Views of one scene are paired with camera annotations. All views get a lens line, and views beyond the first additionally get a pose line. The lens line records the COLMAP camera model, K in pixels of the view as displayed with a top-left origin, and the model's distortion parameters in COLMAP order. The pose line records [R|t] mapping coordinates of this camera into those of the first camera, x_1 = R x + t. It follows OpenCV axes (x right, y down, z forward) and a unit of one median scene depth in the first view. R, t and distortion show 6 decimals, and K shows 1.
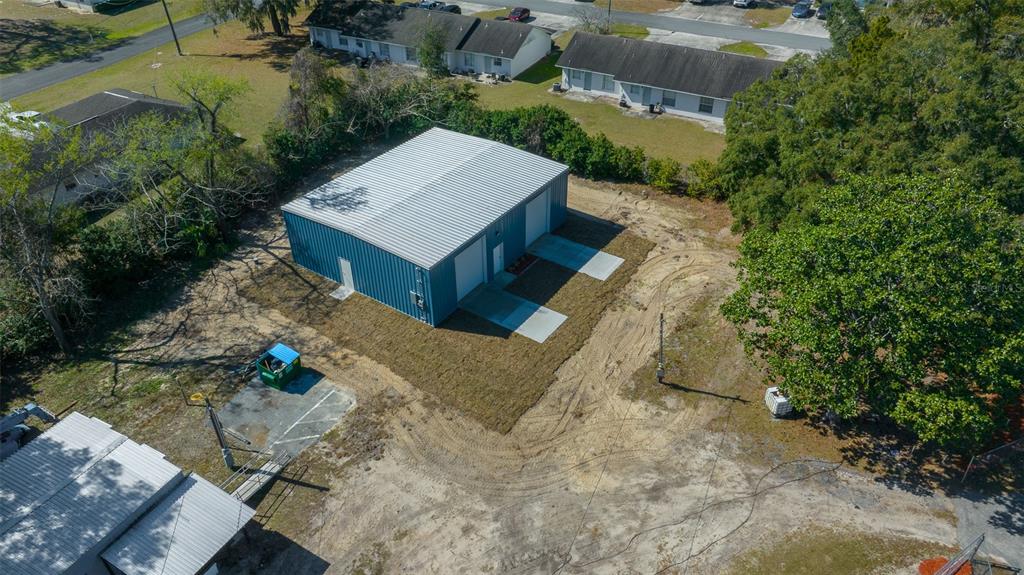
lens RADIAL K [[717.0, 0, 517.3], [0, 717.0, 289.2], [0, 0, 1]] dist [-0.022474, 0.016408]
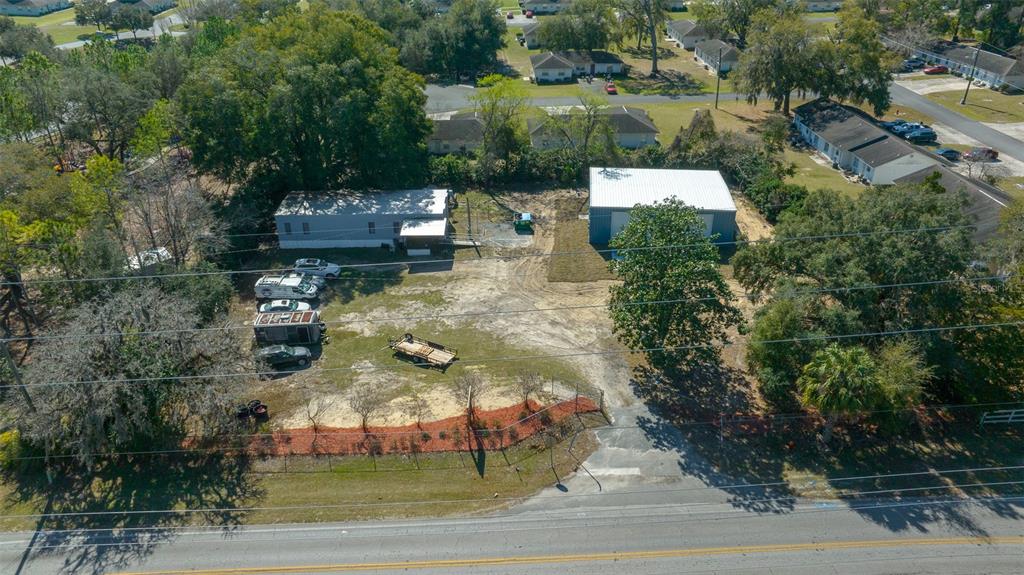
lens RADIAL K [[717.0, 0, 511.6], [0, 717.0, 291.1], [0, 0, 1]] dist [-0.022474, 0.016408]
pose [[0.483991, 0.423194, -0.765937, 1.219933], [-0.507596, 0.848753, 0.148205, -0.012498], [0.712811, 0.317057, 0.625600, -0.245744]]
